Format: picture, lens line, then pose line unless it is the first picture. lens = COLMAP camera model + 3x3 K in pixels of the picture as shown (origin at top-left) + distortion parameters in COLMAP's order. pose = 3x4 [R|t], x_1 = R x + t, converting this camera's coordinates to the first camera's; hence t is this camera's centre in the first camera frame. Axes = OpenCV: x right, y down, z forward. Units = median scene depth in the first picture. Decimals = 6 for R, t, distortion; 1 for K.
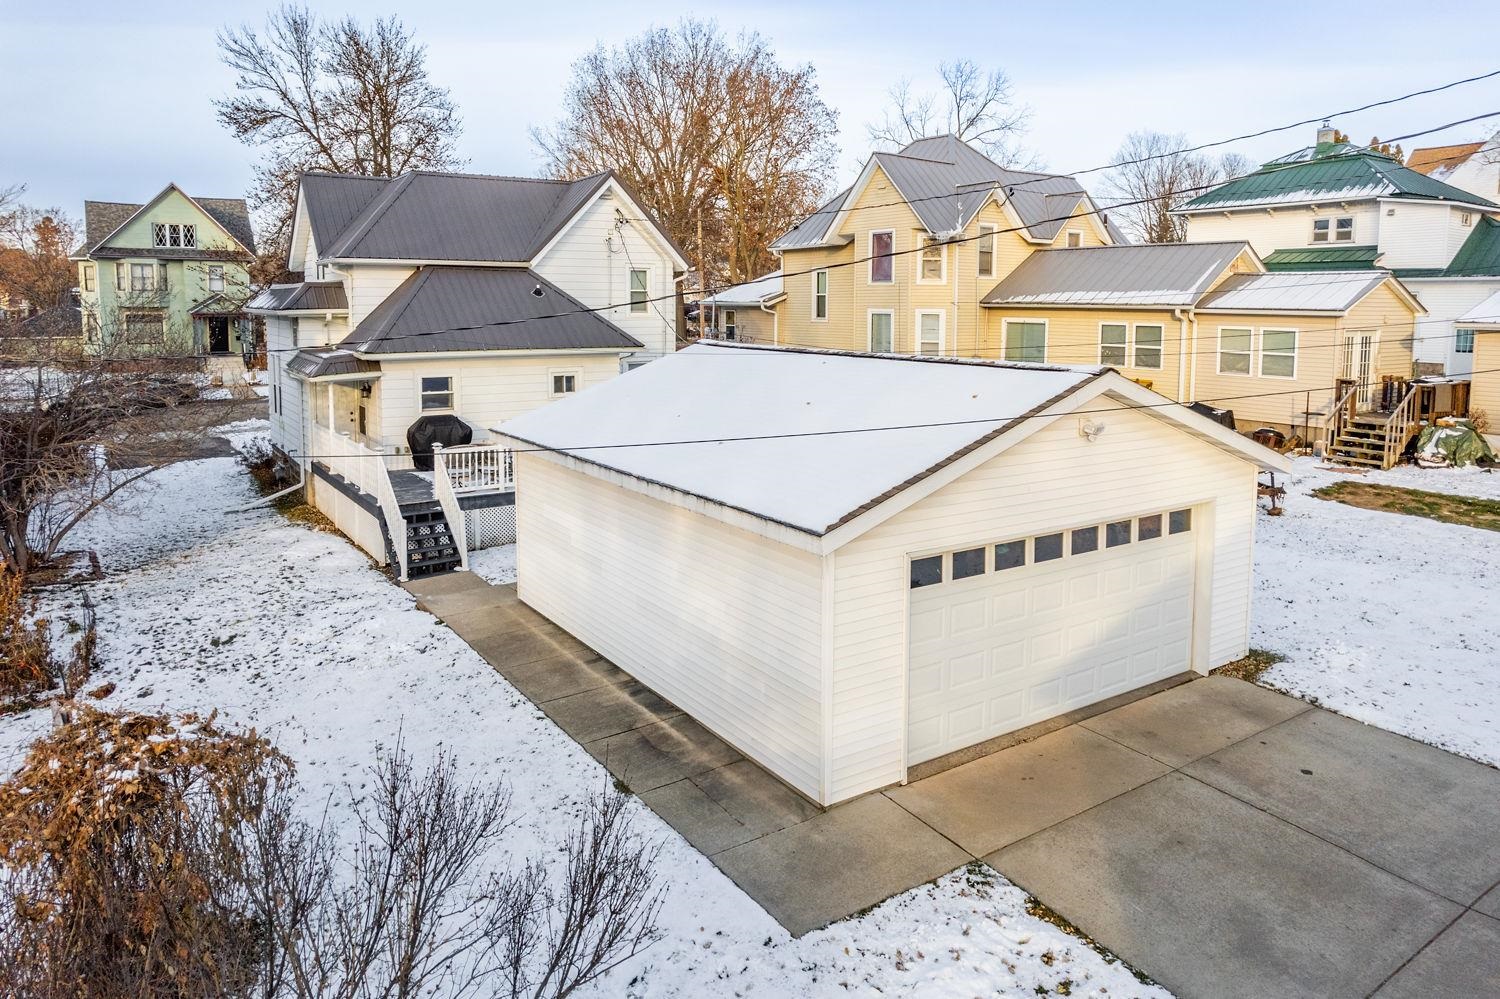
lens RADIAL K [[996.3, 0, 741.7], [0, 996.3, 401.2], [0, 0, 1]] dist [-0.051315, 0.035539]
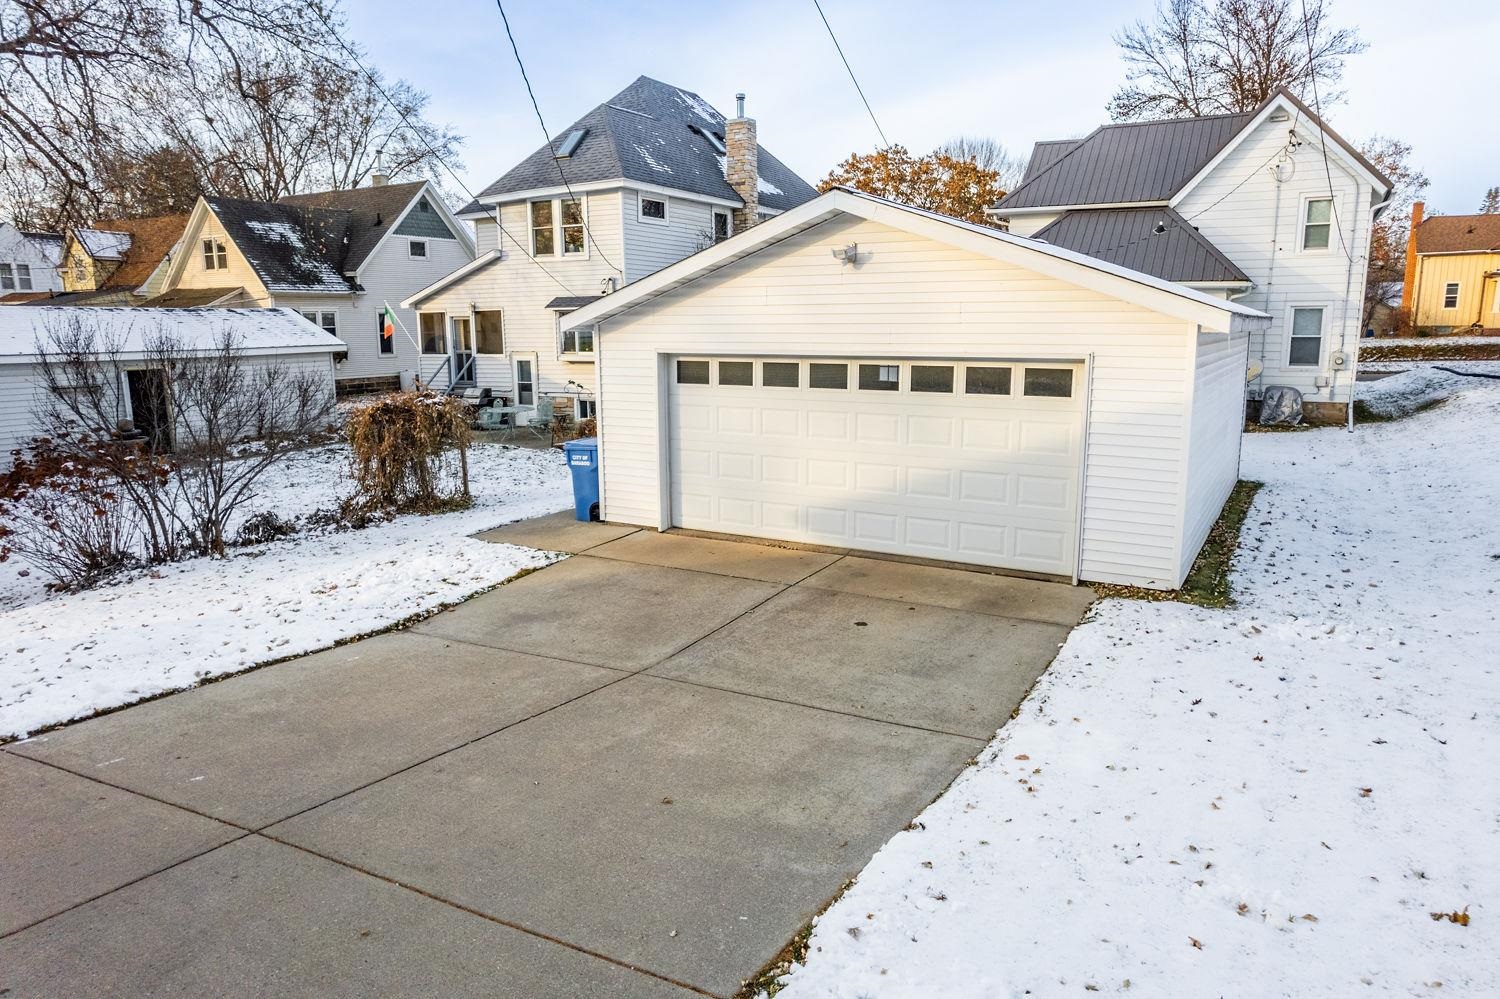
lens RADIAL K [[958.4, 0, 763.3], [0, 958.4, 503.0], [0, 0, 1]] dist [-0.070651, 0.073871]
pose [[0.455544, 0.164297, -0.874921, 0.512471], [-0.079755, 0.986402, 0.143705, 0.060759], [0.886633, 0.004316, 0.462453, 0.207075]]
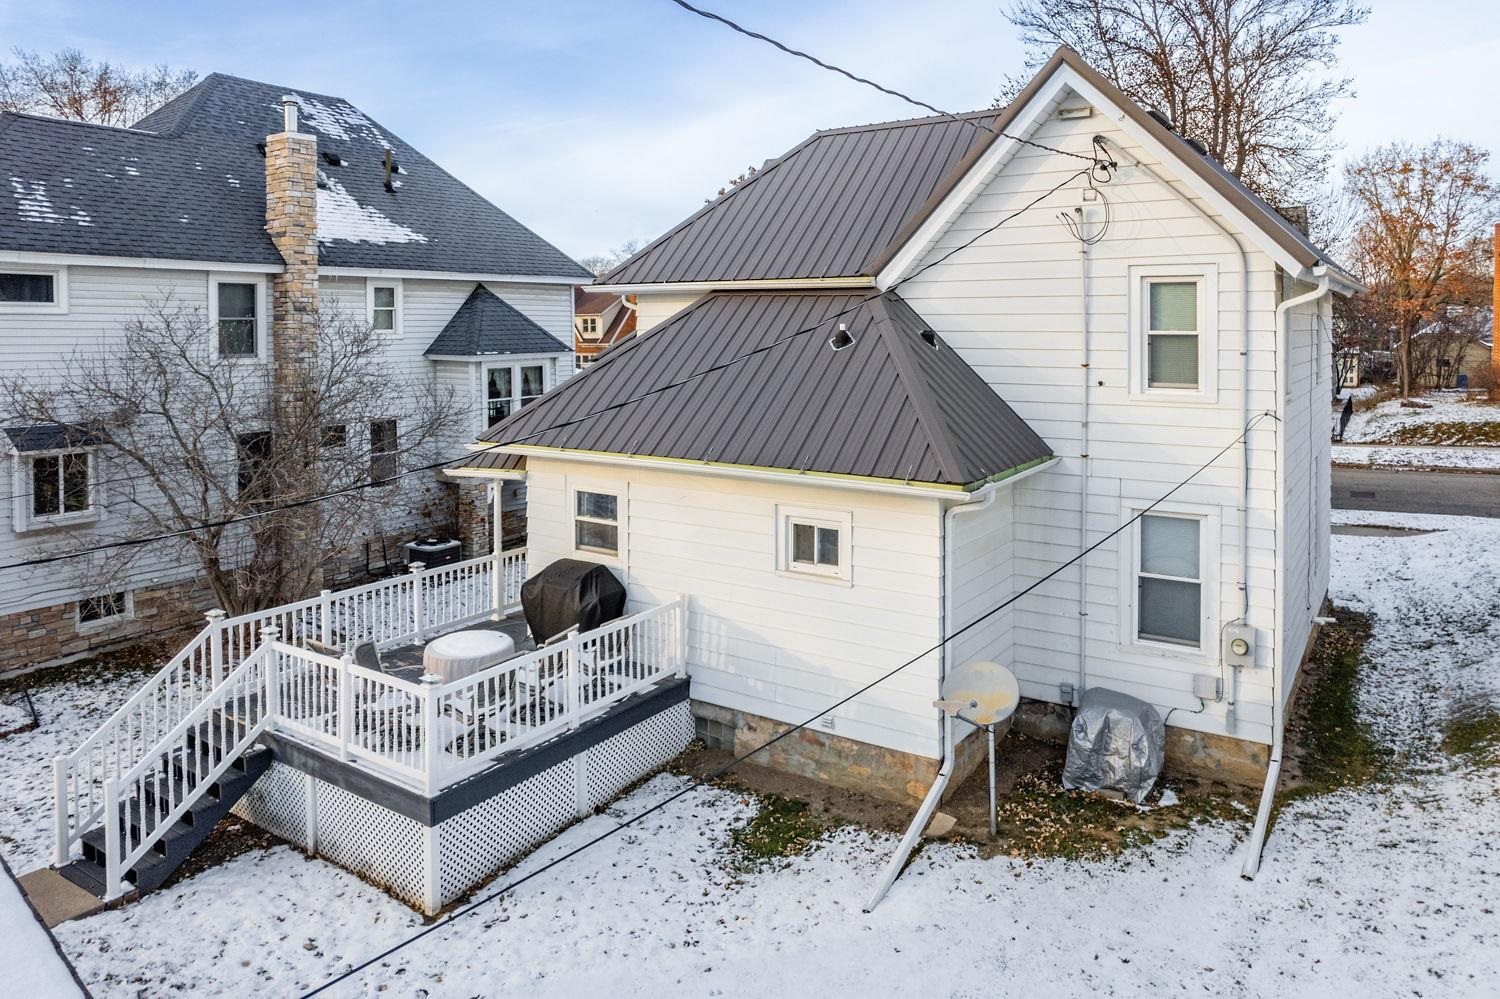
lens RADIAL K [[995.5, 0, 751.4], [0, 995.5, 352.1], [0, 0, 1]] dist [-0.022945, 0.003081]
pose [[0.382694, 0.020592, -0.923646, 0.227062], [-0.085536, 0.996247, -0.013229, -0.097005], [0.919907, 0.084068, 0.383019, 0.804542]]
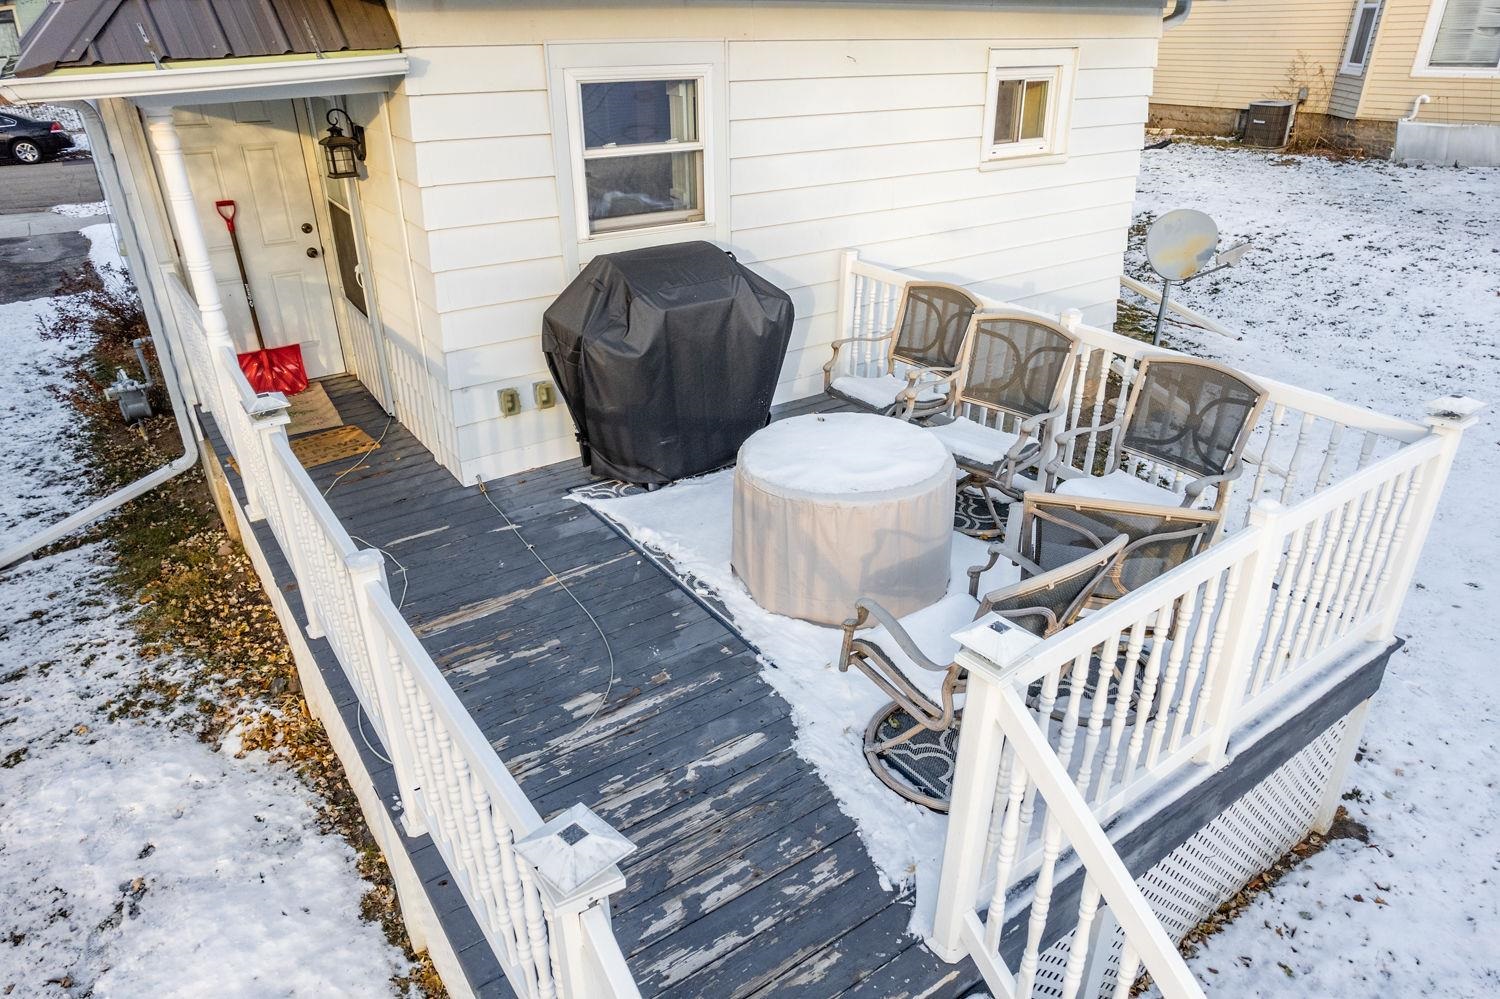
lens RADIAL K [[958.4, 0, 763.3], [0, 958.4, 503.0], [0, 0, 1]] dist [-0.070651, 0.073871]
pose [[0.999633, -0.017651, 0.020566, -0.266583], [0.008995, 0.931910, 0.362579, -0.011246], [-0.025565, -0.362261, 0.931726, 0.706135]]
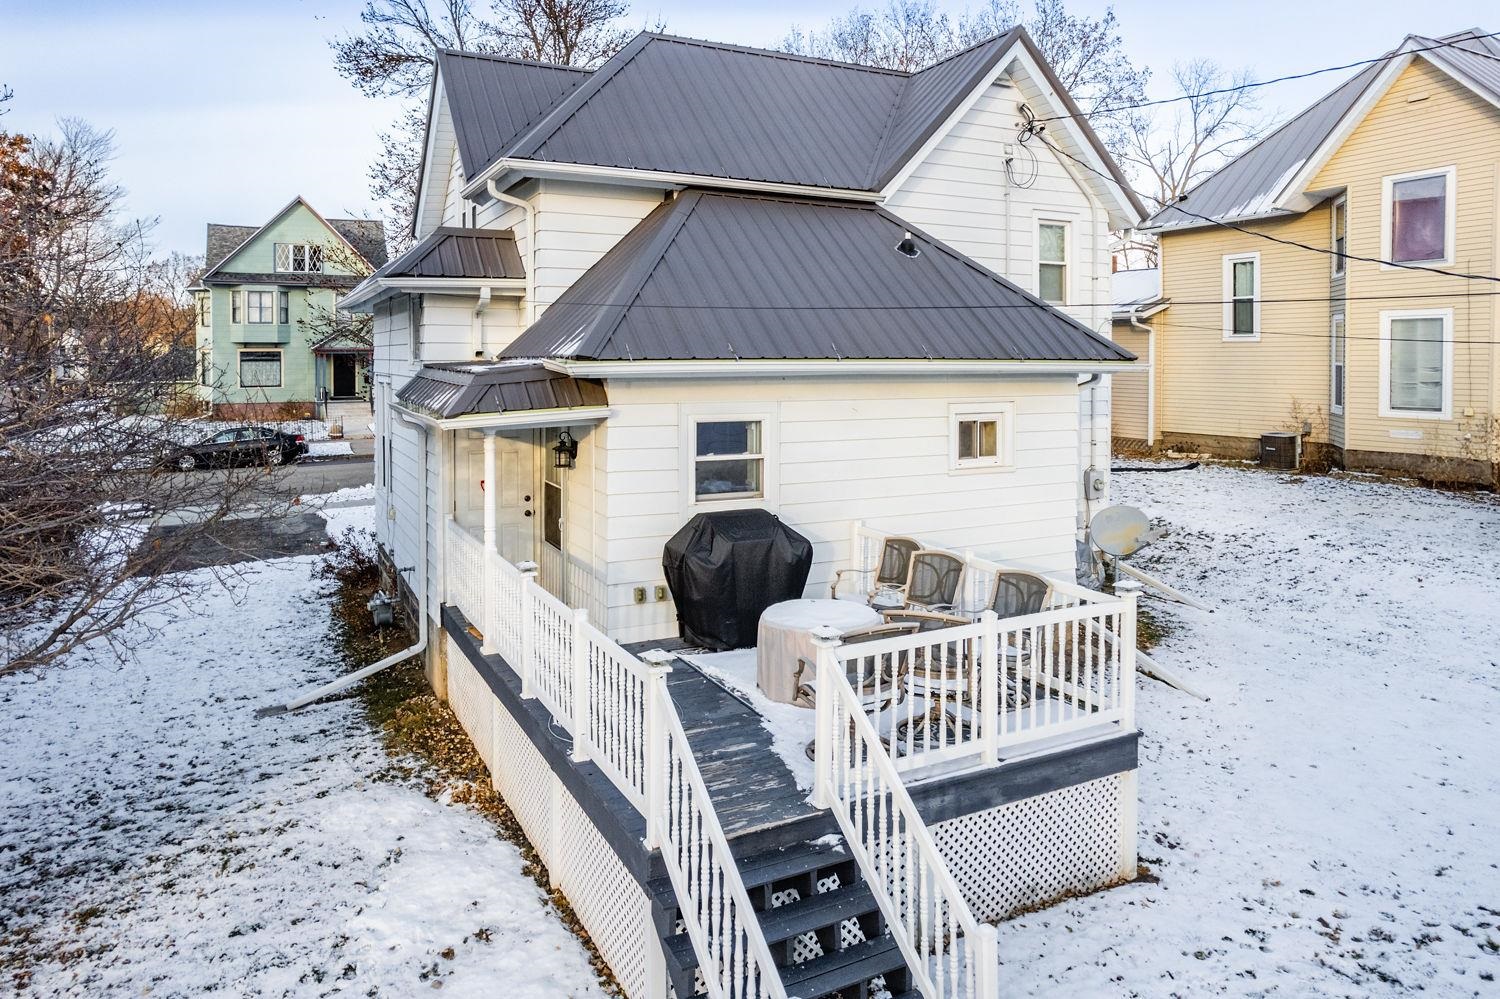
lens RADIAL K [[981.5, 0, 755.4], [0, 981.5, 393.7], [0, 0, 1]] dist [-0.036106, 0.000026]
pose [[0.993822, 0.001405, -0.110979, -0.233406], [-0.008426, 0.997989, -0.062818, -0.008859], [0.110667, 0.063365, 0.991835, 0.543518]]
